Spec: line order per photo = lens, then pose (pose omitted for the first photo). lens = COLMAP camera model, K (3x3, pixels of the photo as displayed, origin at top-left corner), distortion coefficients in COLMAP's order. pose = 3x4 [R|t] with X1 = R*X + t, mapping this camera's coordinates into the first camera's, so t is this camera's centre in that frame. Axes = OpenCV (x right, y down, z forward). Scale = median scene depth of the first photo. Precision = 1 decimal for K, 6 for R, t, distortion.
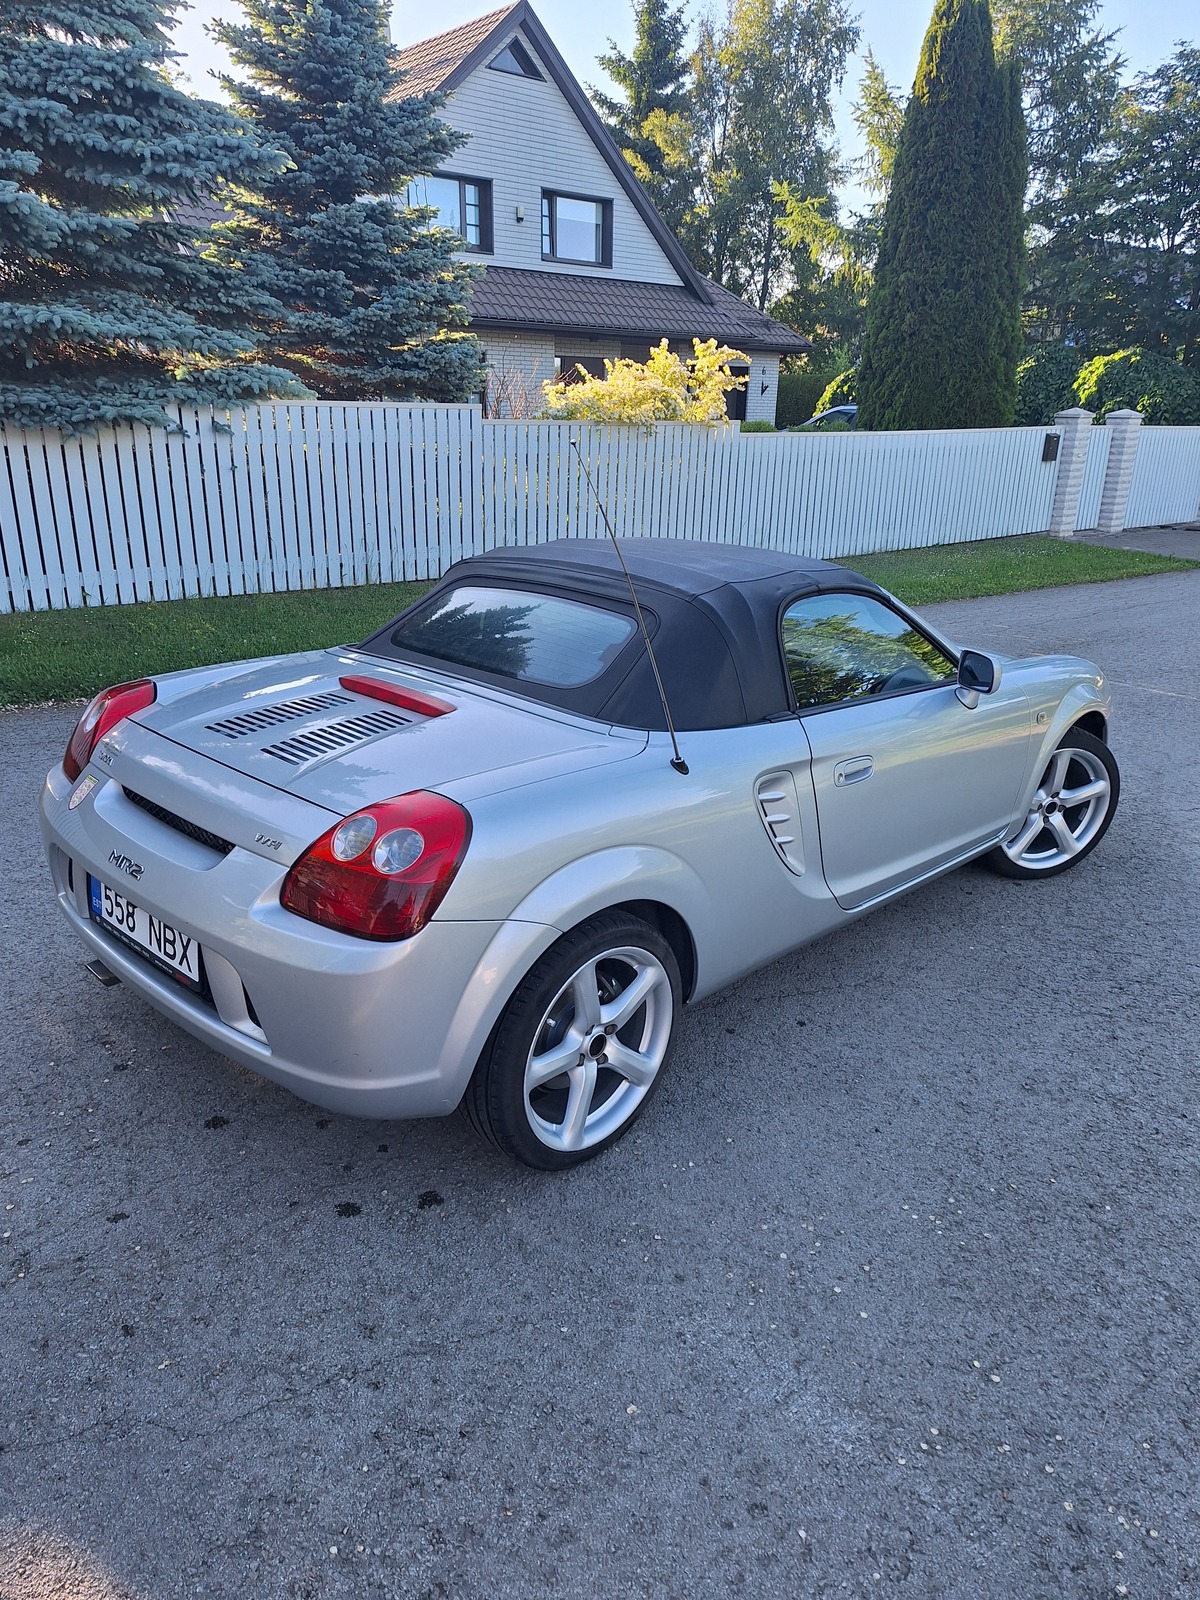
lens RADIAL K [[1104.5, 0, 562.7], [0, 1104.5, 793.2], [0, 0, 1]] dist [0.059274, -0.078310]
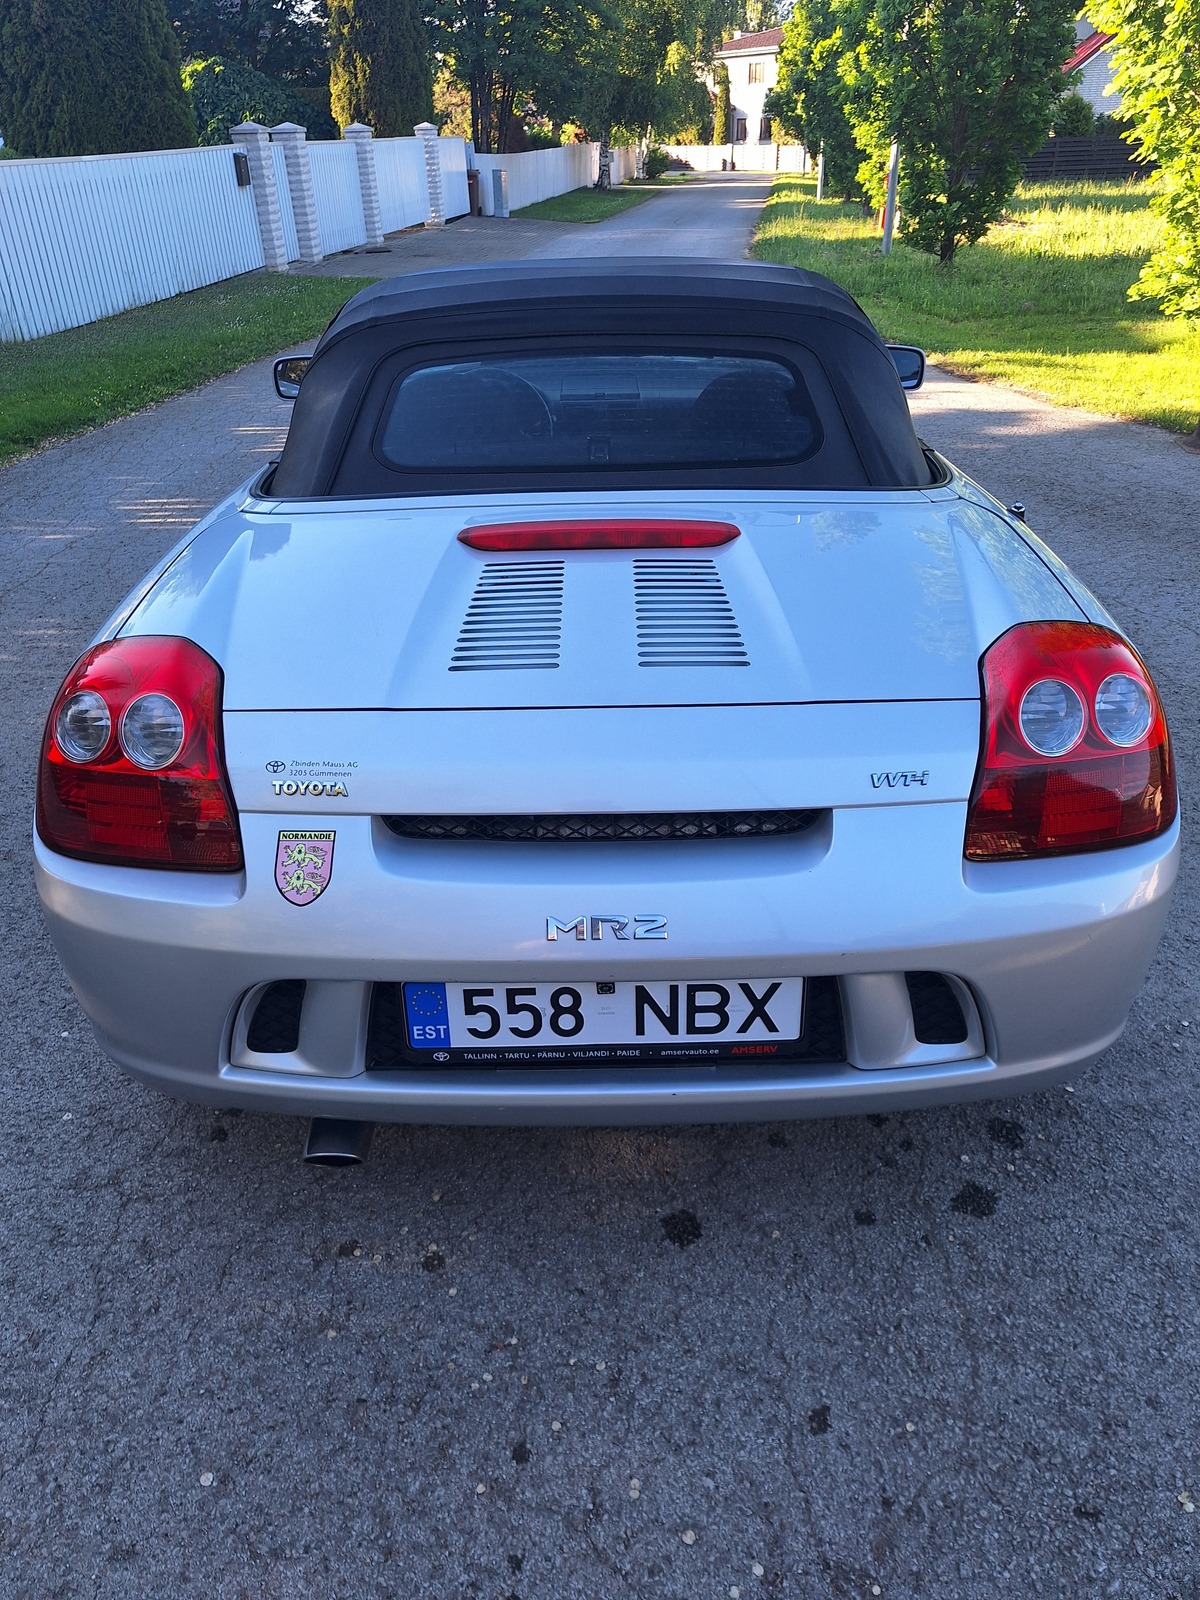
lens RADIAL K [[1123.5, 0, 600.0], [0, 1123.5, 800.0], [0, 0, 1]] dist [0.006067, -0.008427]
pose [[0.711555, -0.386131, 0.587020, -0.099055], [0.261890, 0.921008, 0.288372, -0.022282], [-0.651999, -0.051458, 0.756471, 0.083613]]
